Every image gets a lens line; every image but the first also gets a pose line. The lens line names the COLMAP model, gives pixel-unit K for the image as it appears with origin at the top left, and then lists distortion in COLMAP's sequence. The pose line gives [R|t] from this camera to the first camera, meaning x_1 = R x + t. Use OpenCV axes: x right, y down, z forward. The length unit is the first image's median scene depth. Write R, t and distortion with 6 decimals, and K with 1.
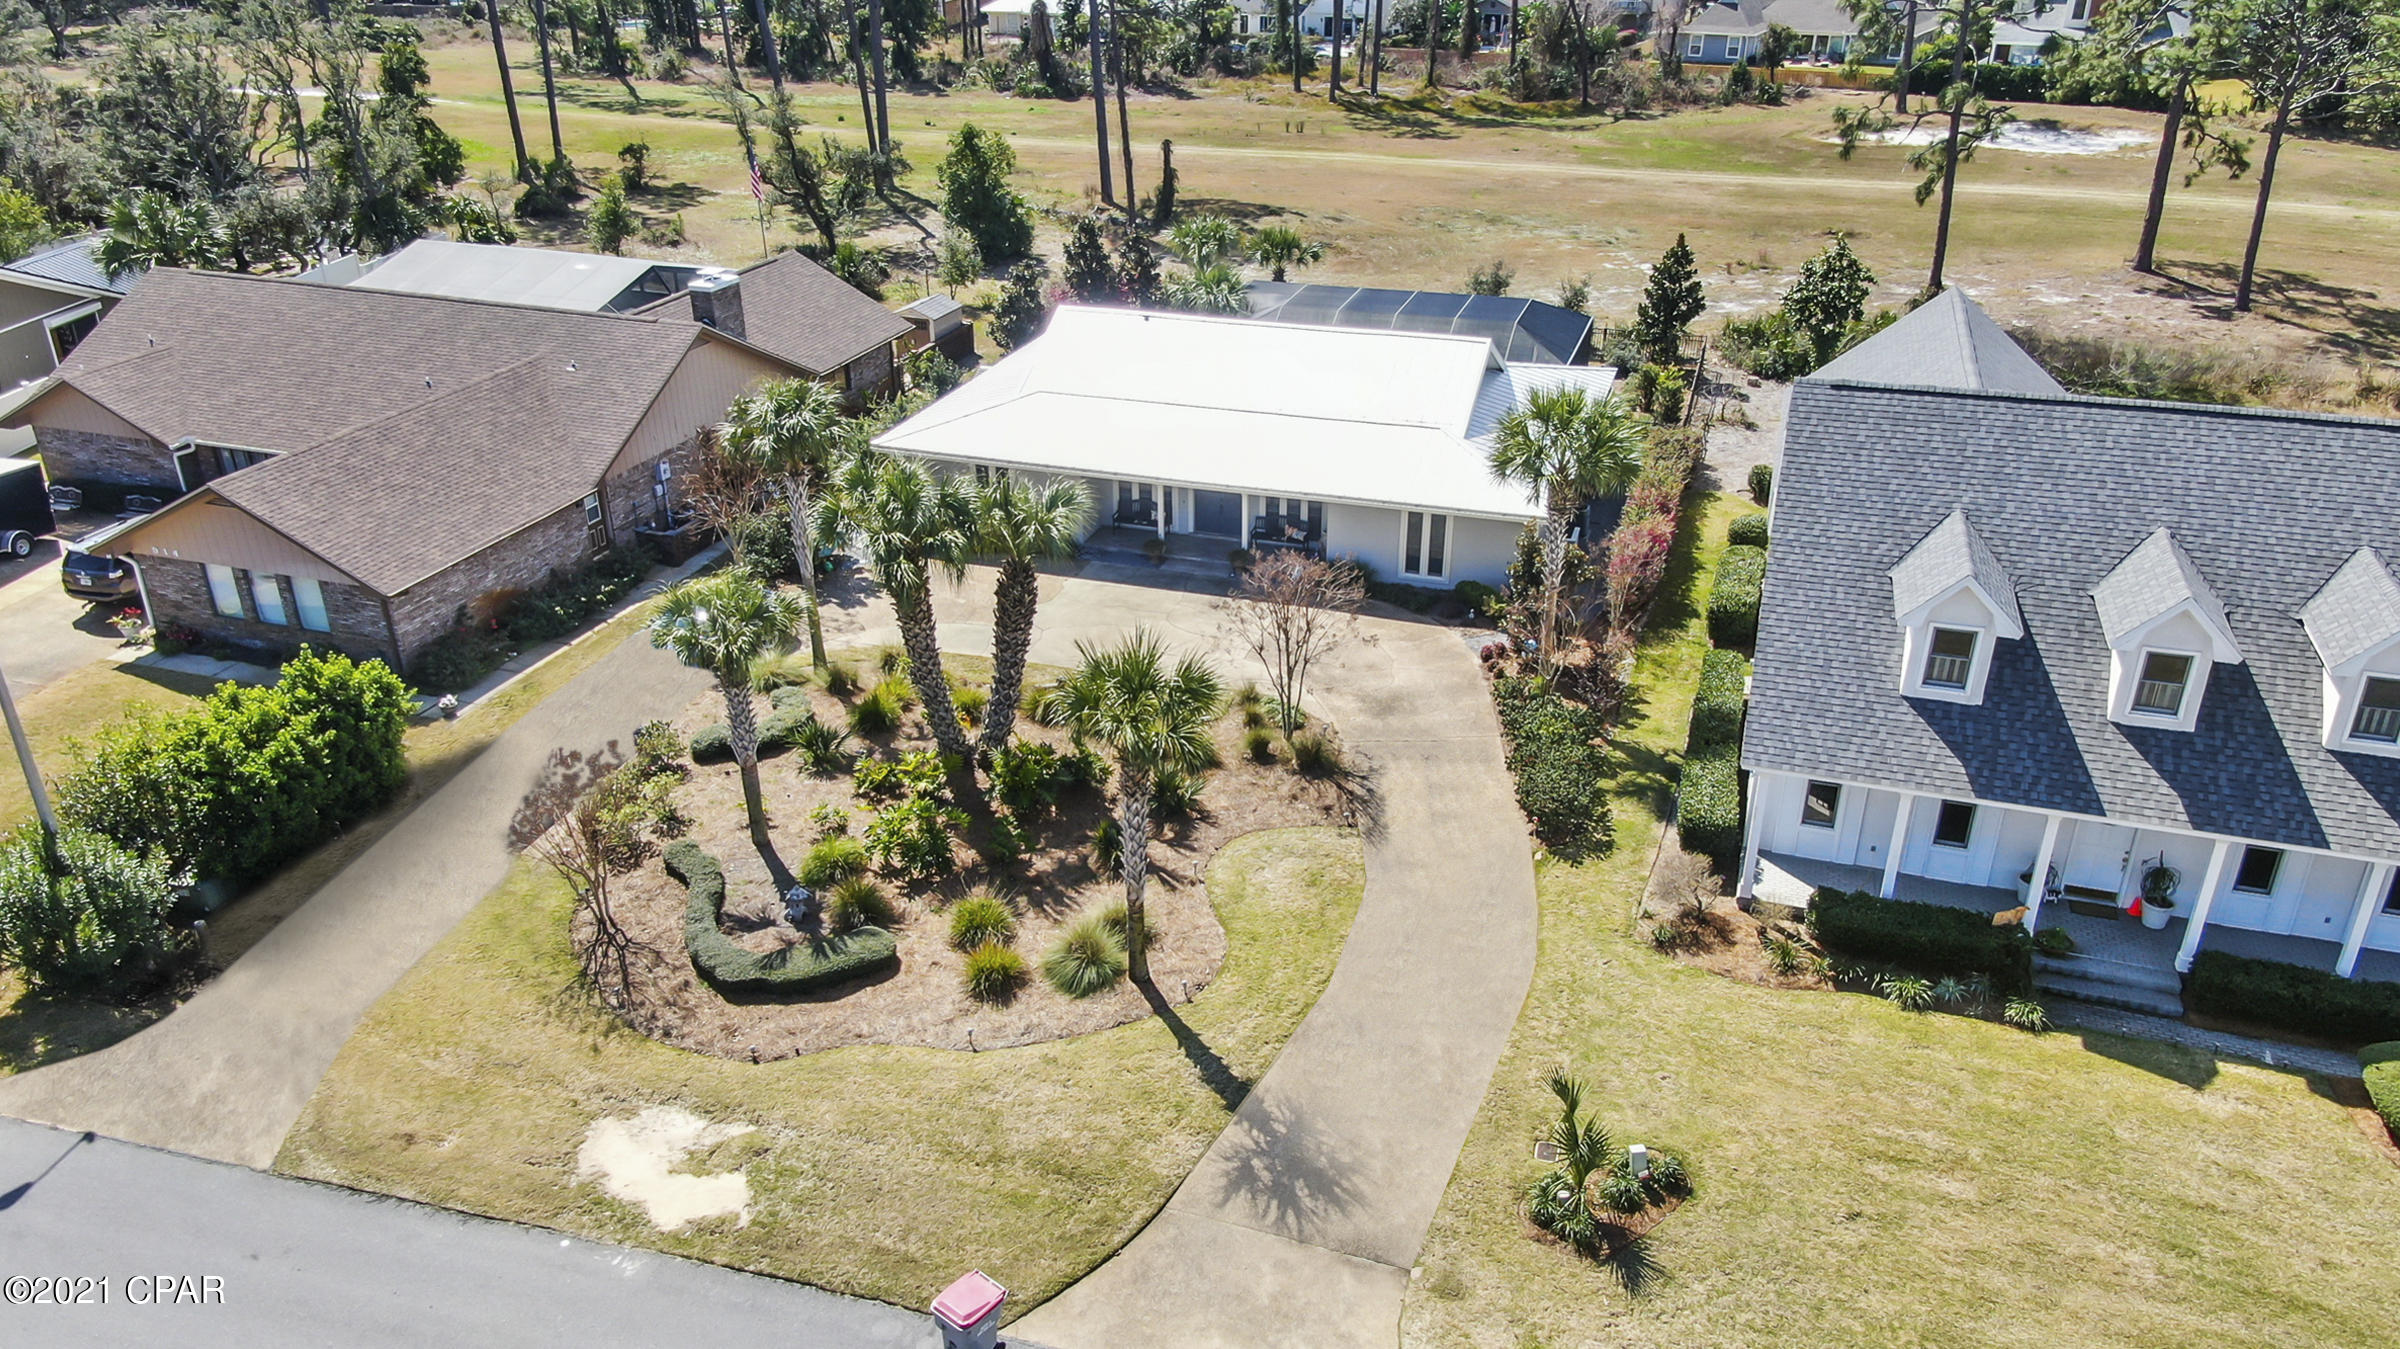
lens RADIAL K [[1705.7, 0, 1200.7], [0, 1705.7, 689.3], [0, 0, 1]] dist [0.204053, -0.229915]
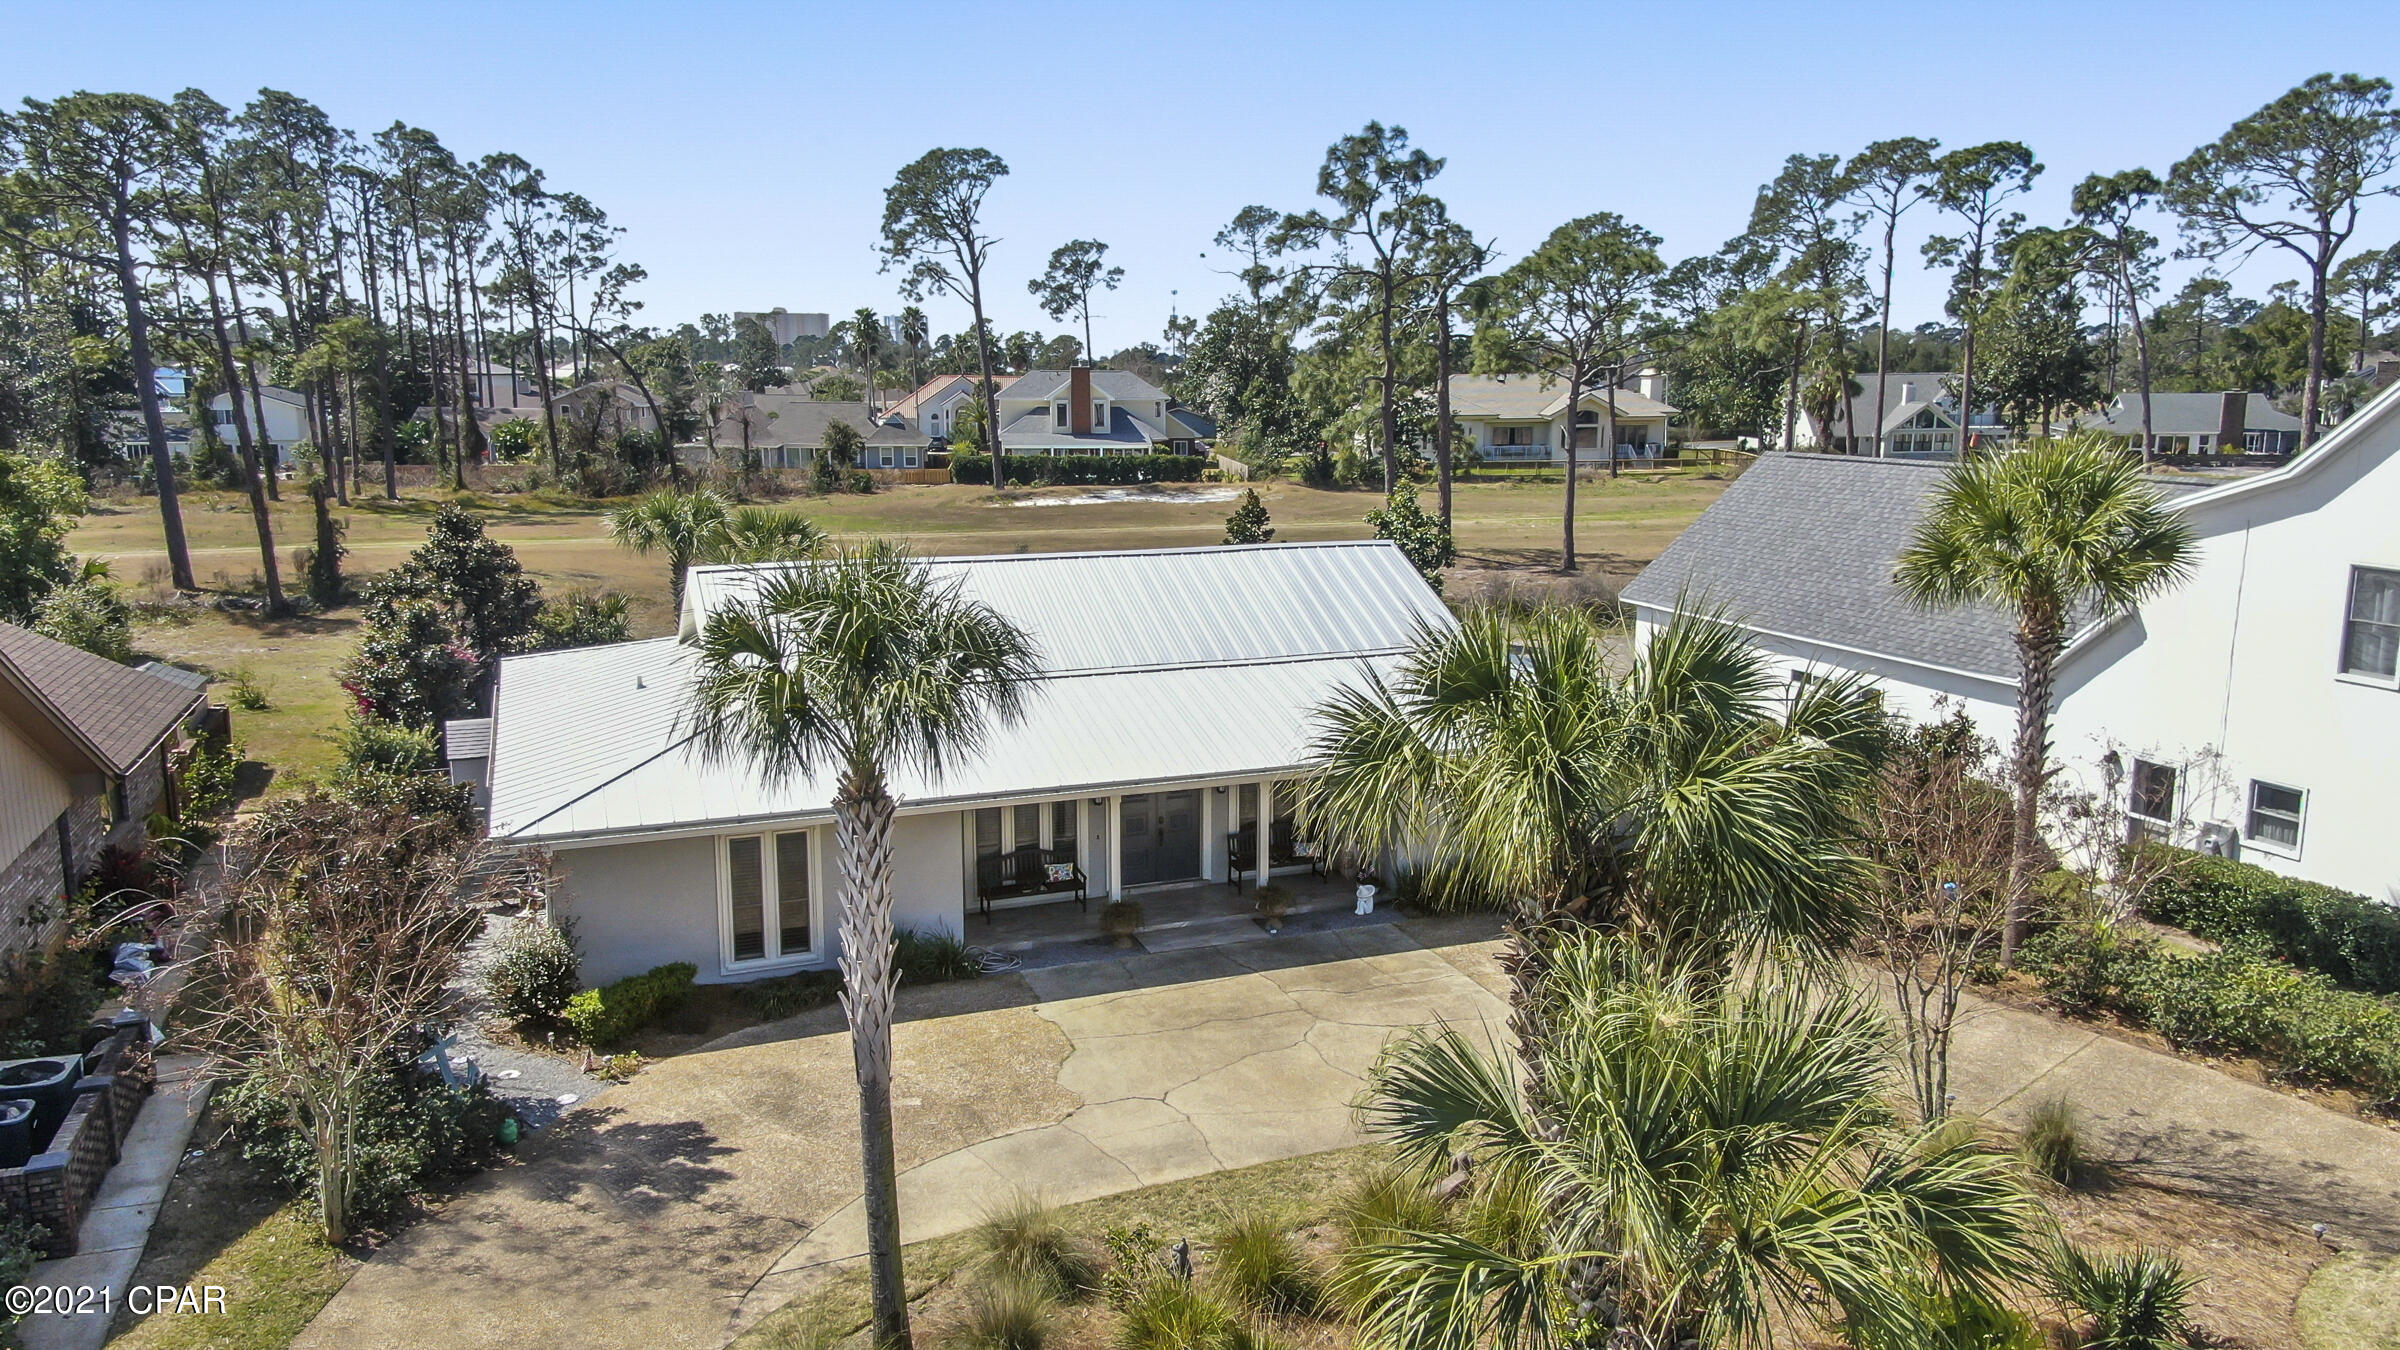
lens RADIAL K [[1677.8, 0, 1199.5], [0, 1677.8, 691.9], [0, 0, 1]] dist [0.195007, -0.216032]
pose [[0.771698, -0.116882, 0.625157, -0.438731], [0.279386, 0.945344, -0.168130, -0.072423], [-0.571337, 0.304405, 0.762175, 0.747002]]
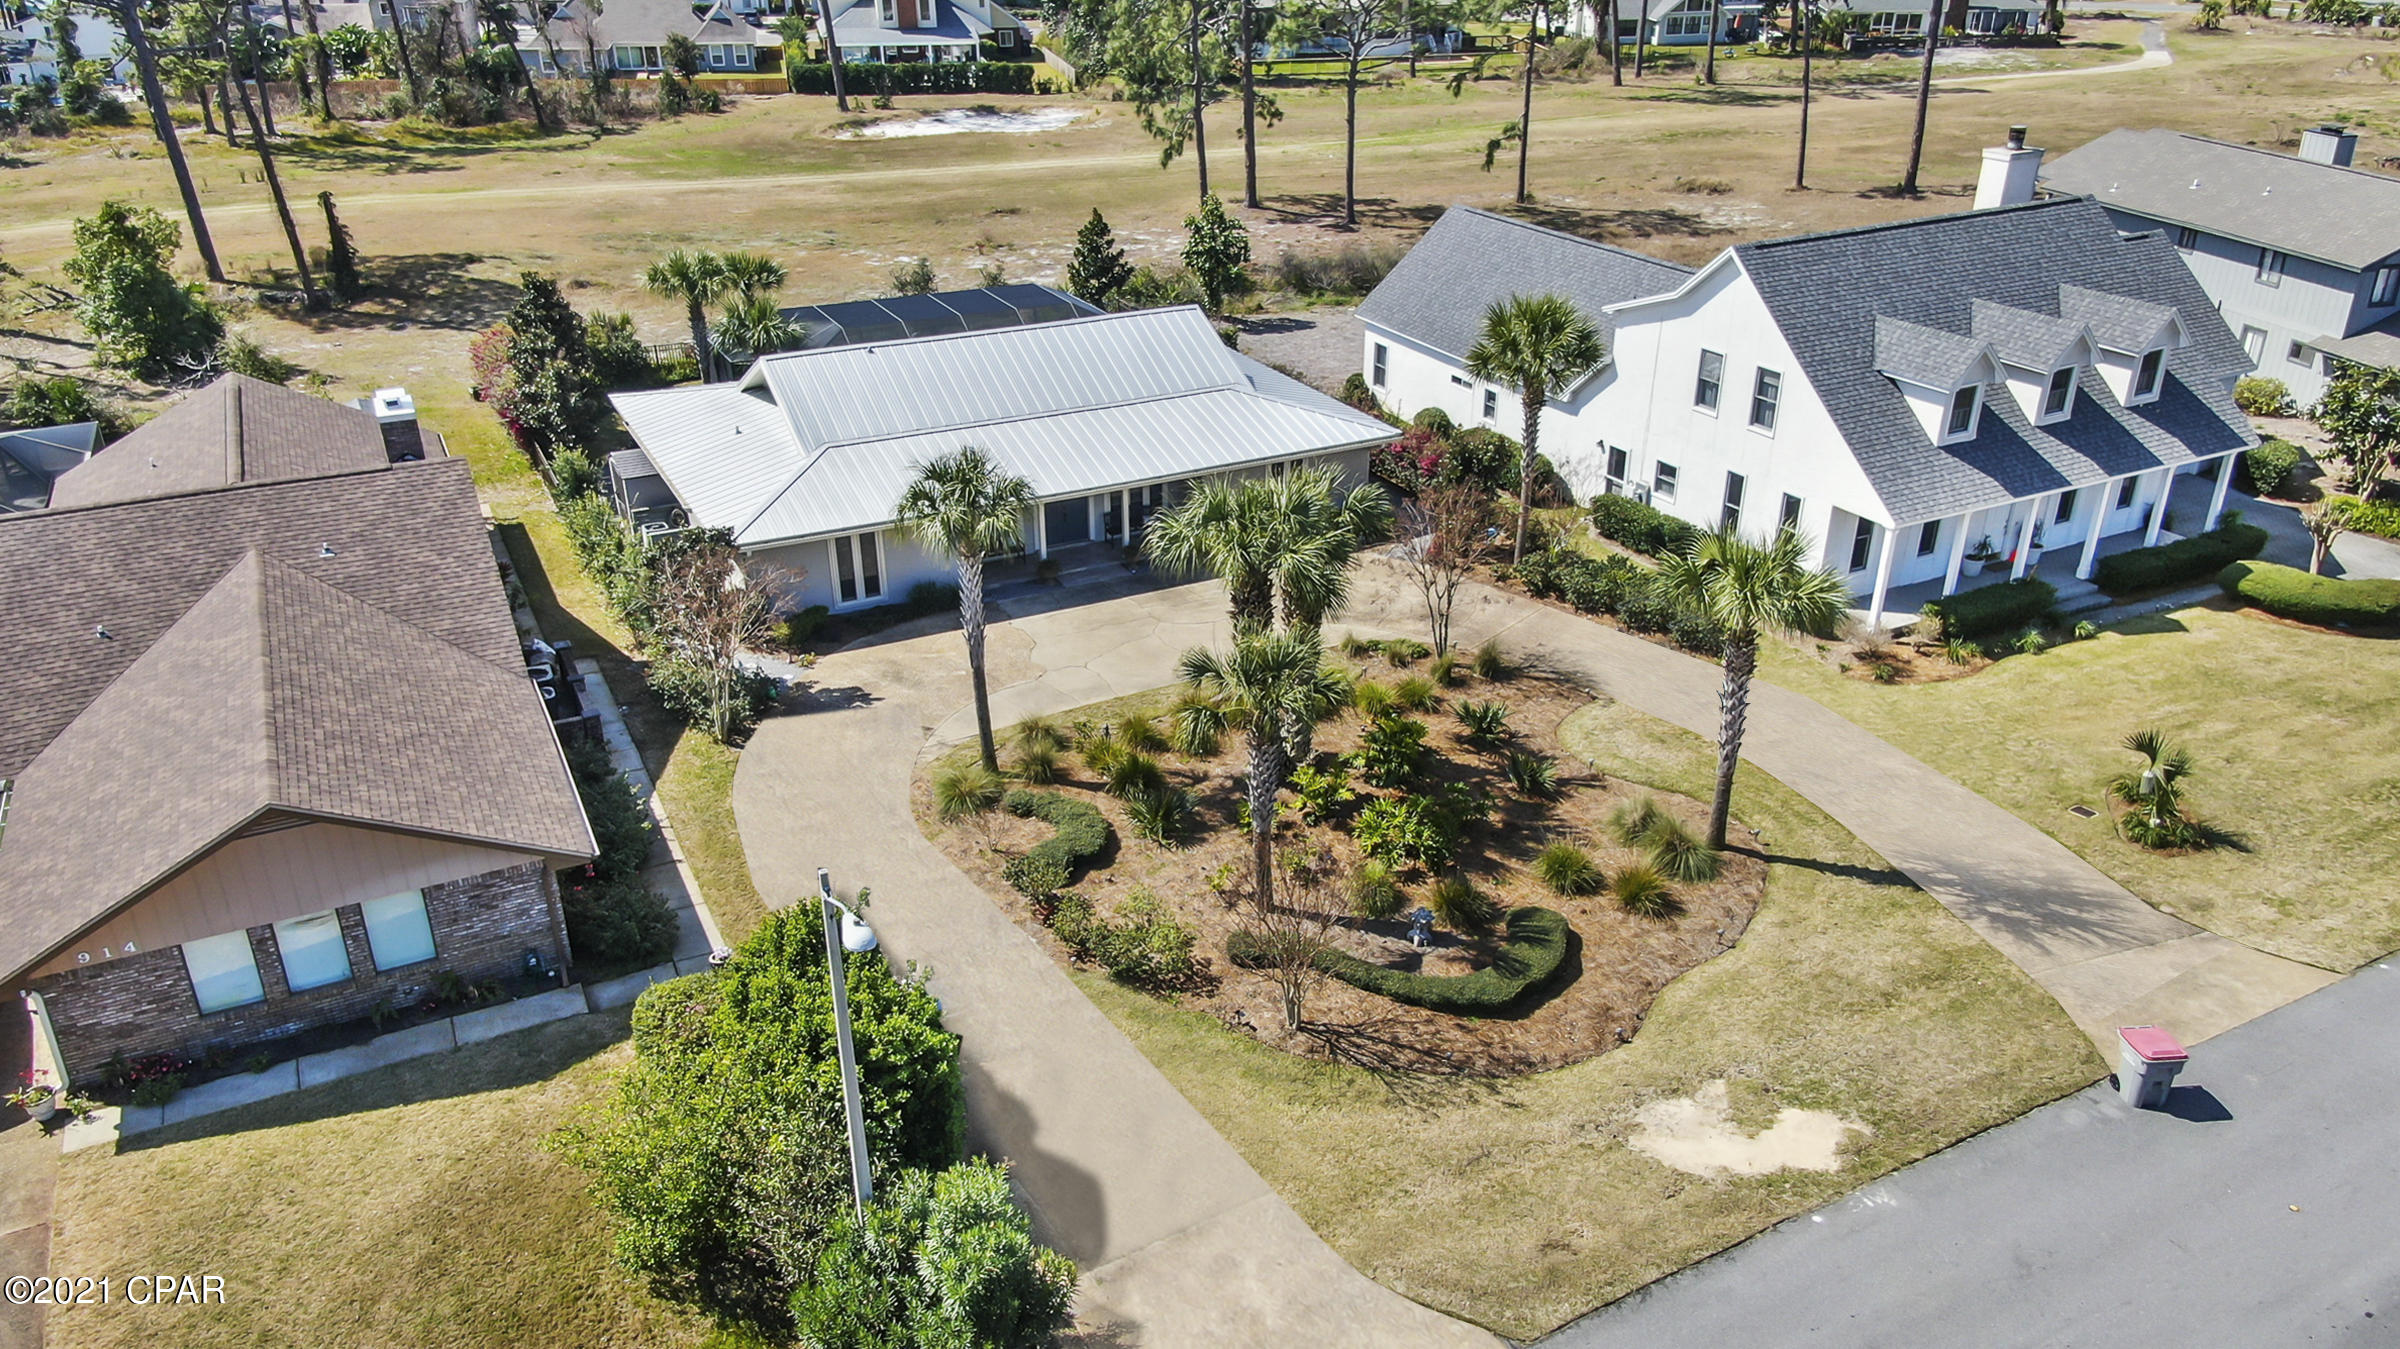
lens RADIAL K [[1705.7, 0, 1200.7], [0, 1705.7, 689.3], [0, 0, 1]] dist [0.204053, -0.229915]
pose [[0.701659, -0.312004, 0.640569, -0.800254], [0.318829, 0.941485, 0.109338, -0.129149], [-0.637199, 0.127514, 0.760077, 0.300606]]
